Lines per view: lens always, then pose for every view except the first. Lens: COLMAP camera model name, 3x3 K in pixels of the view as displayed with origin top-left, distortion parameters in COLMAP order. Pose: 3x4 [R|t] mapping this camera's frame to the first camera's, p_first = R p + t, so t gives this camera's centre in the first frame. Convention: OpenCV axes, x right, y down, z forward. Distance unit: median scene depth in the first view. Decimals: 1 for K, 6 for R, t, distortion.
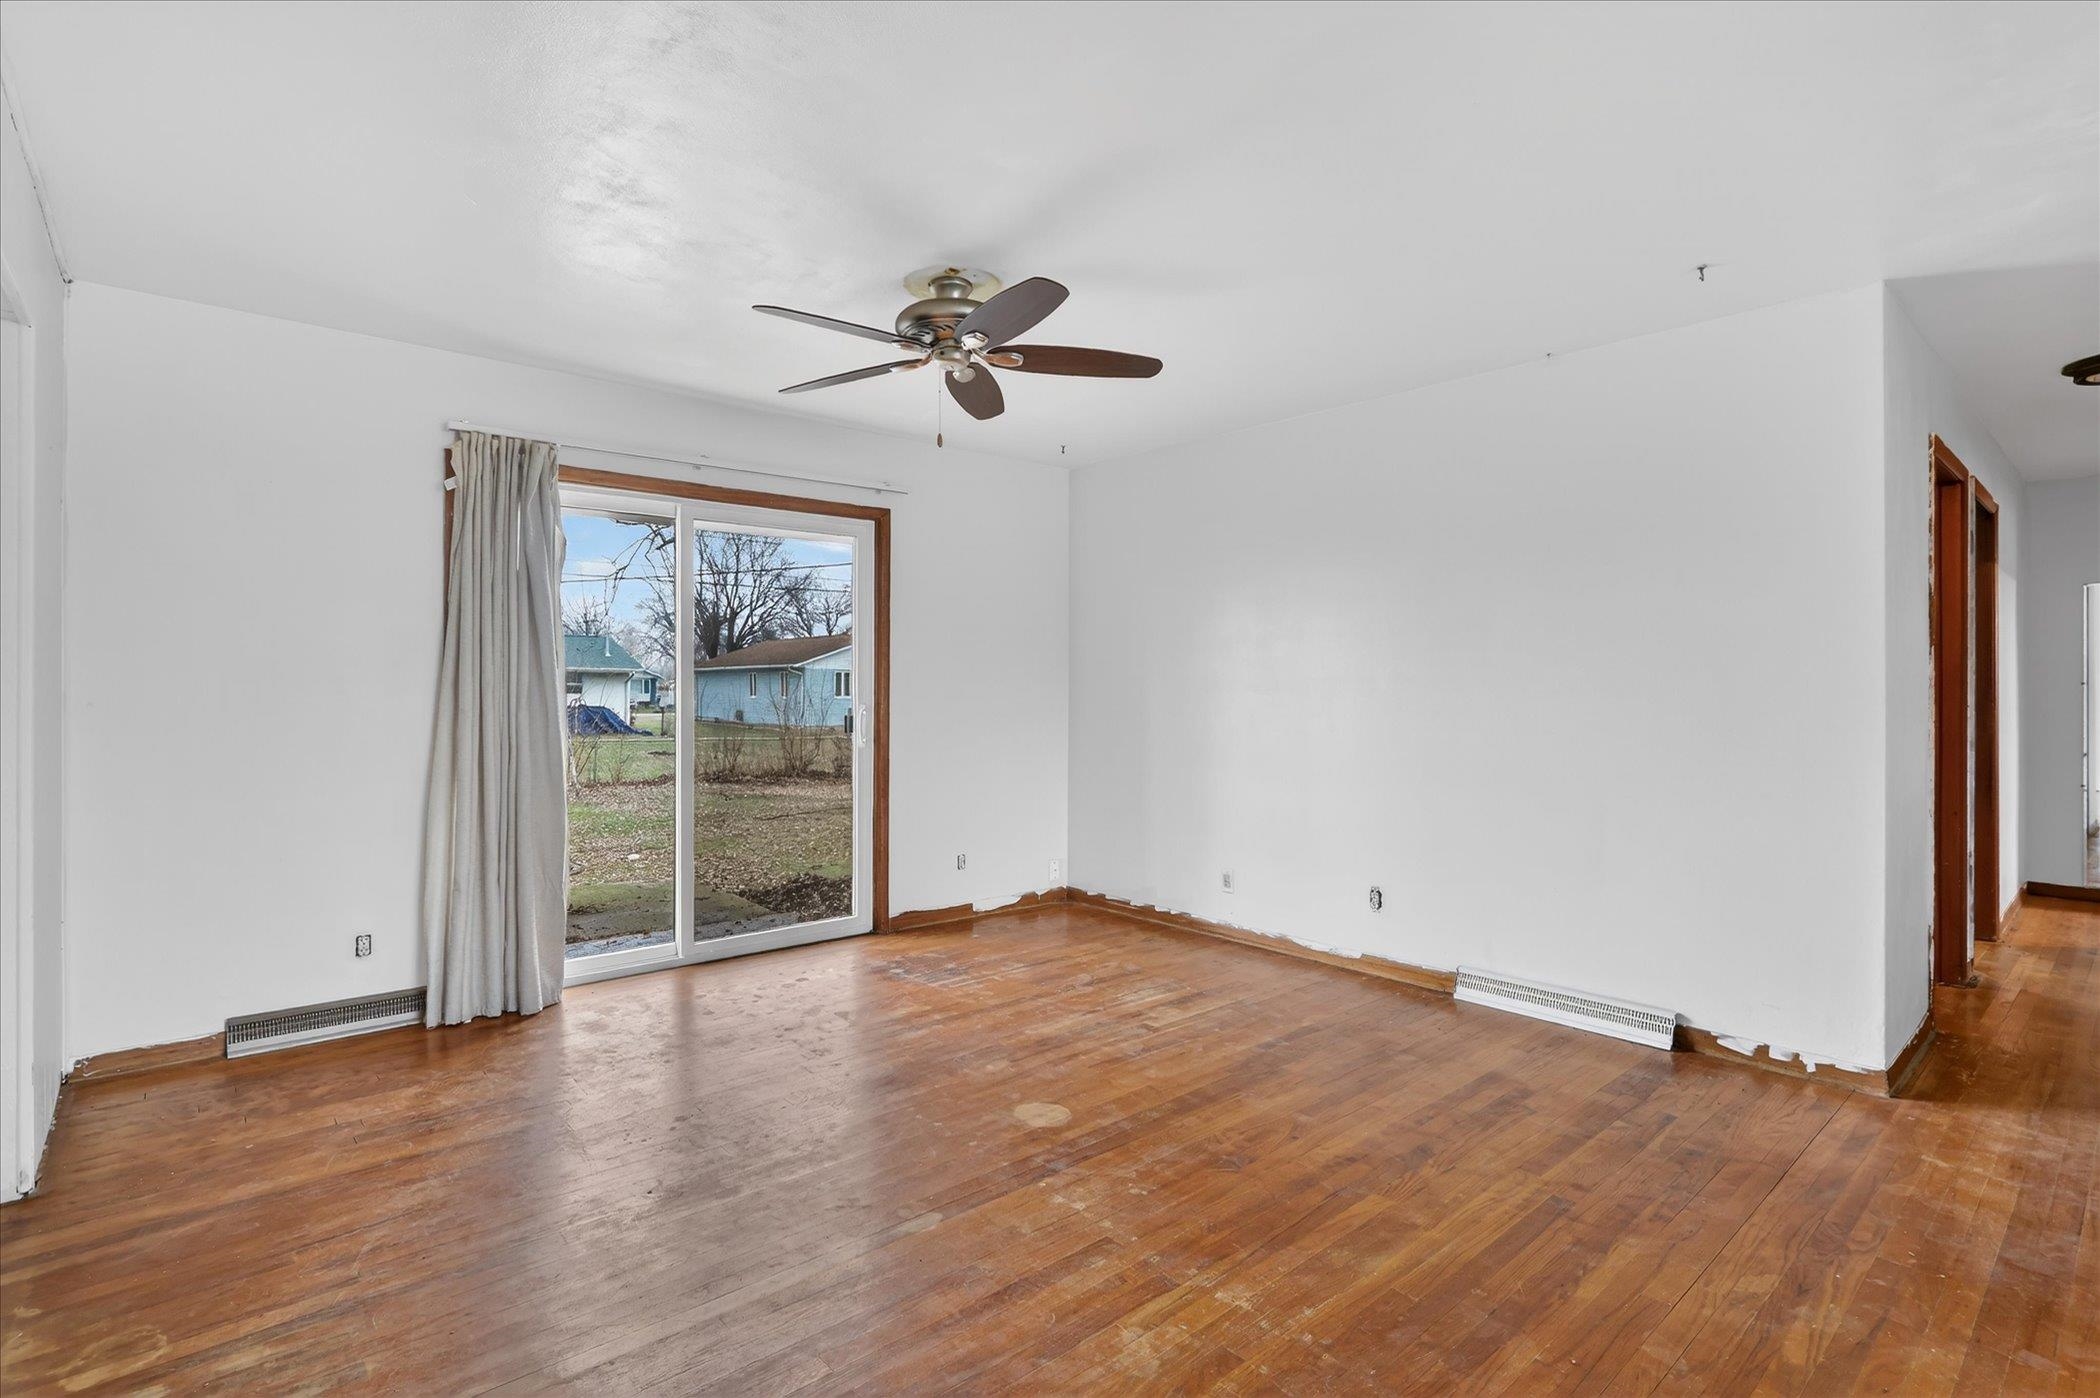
lens RADIAL K [[1019.1, 0, 1044.9], [0, 1019.1, 693.9], [0, 0, 1]] dist [-0.019606, 0.000028]
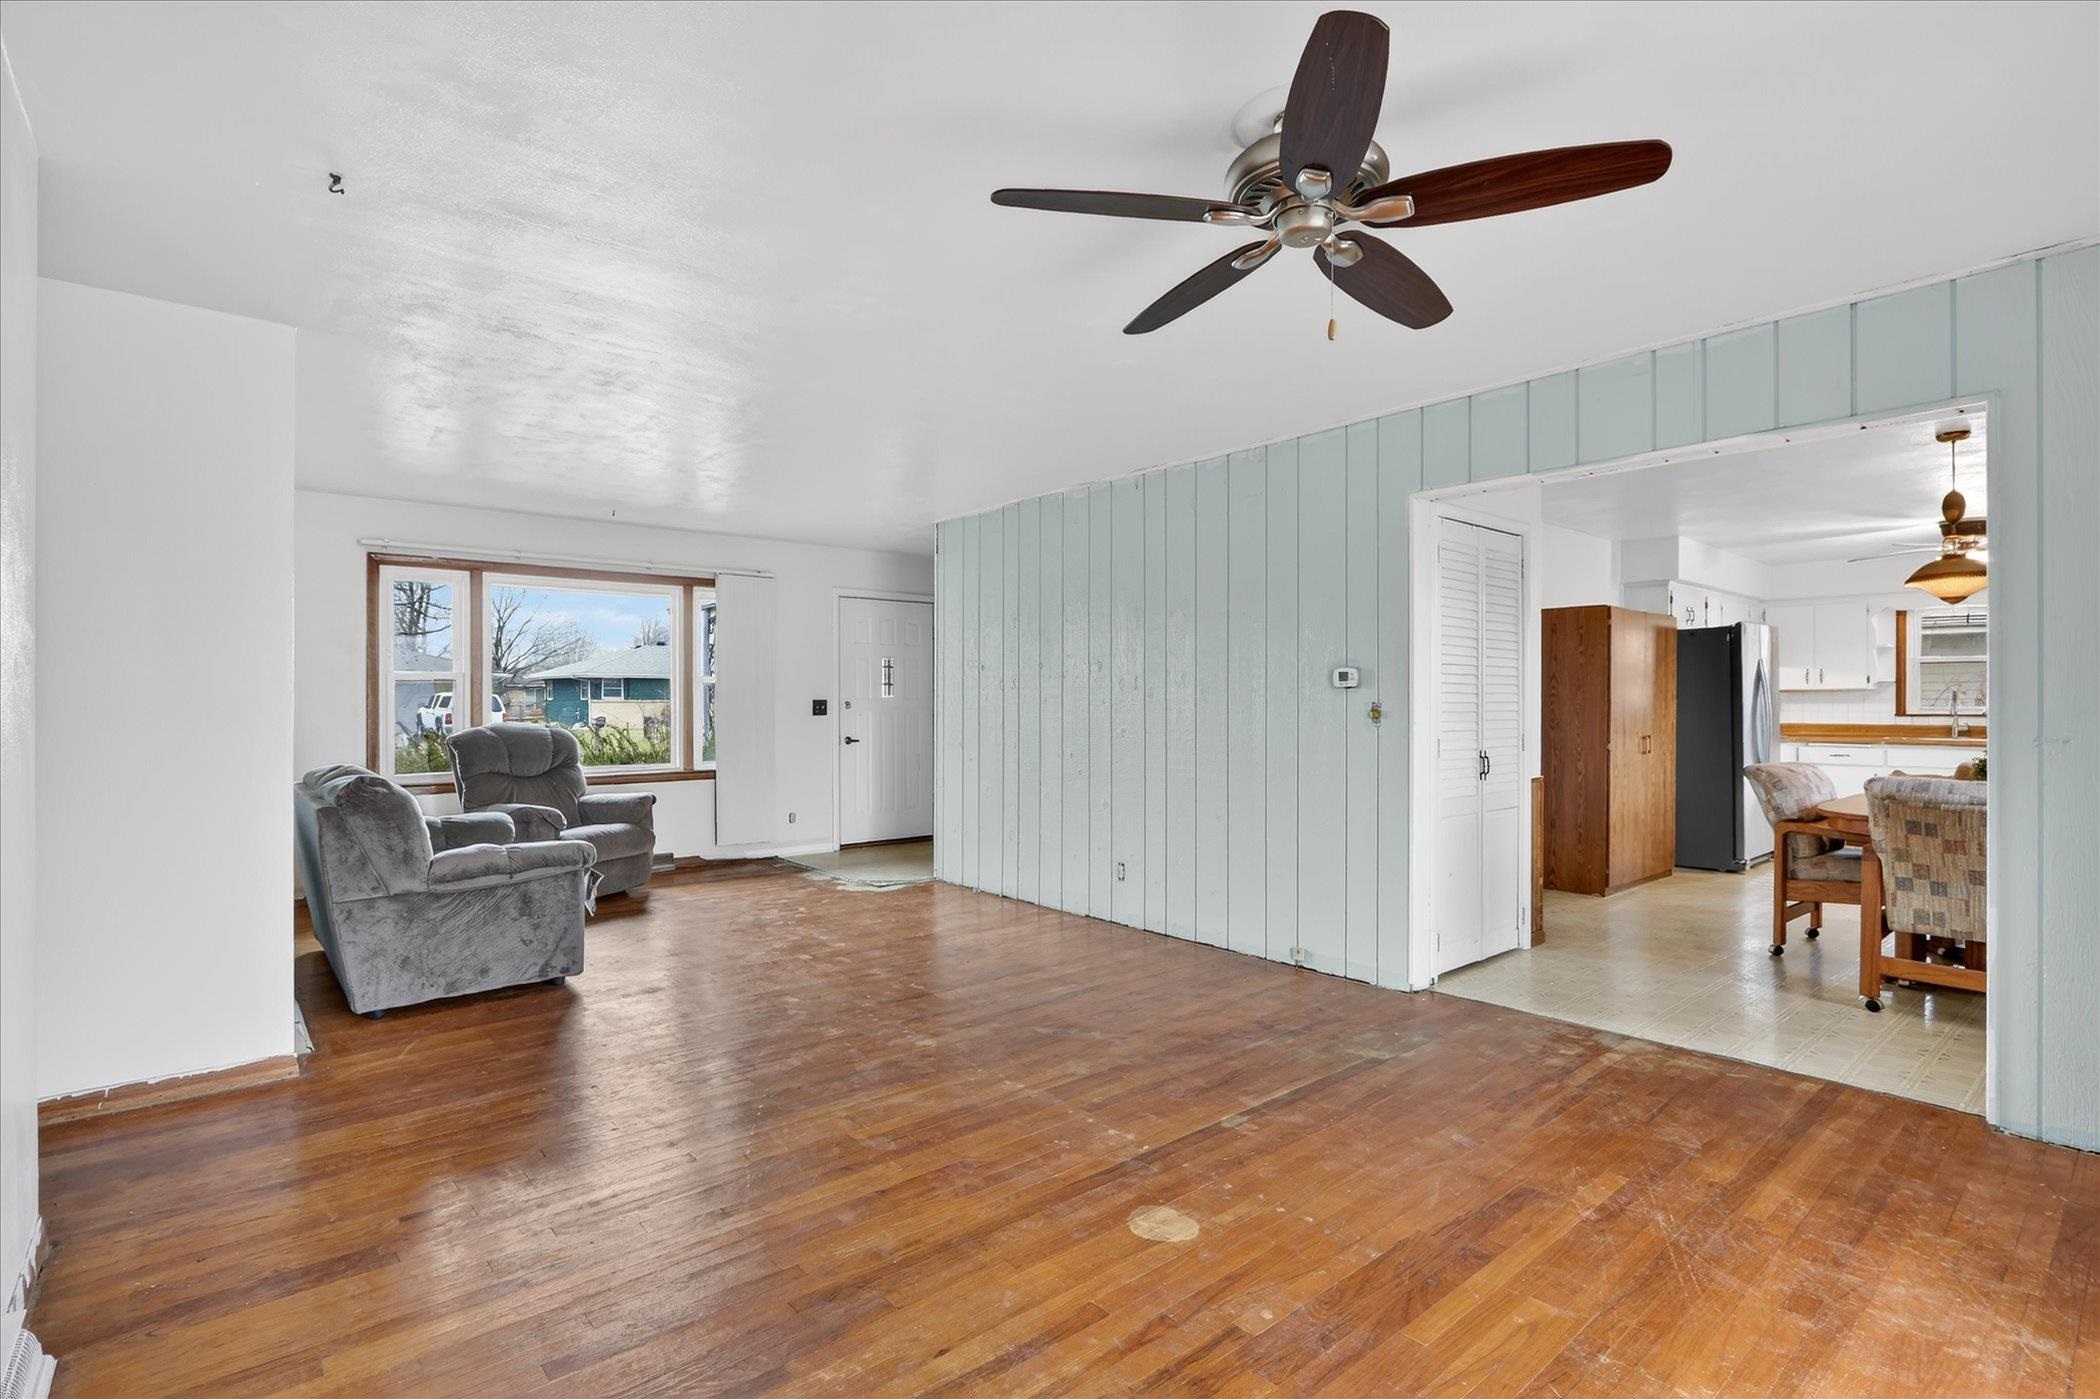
lens RADIAL K [[1019.1, 0, 1044.9], [0, 1019.1, 694.4], [0, 0, 1]] dist [-0.019606, 0.000028]
pose [[-0.999939, -0.002022, 0.010853, 0.095893], [-0.002088, 0.999979, -0.006094, -0.007033], [-0.010840, -0.006116, -0.999923, 2.071831]]
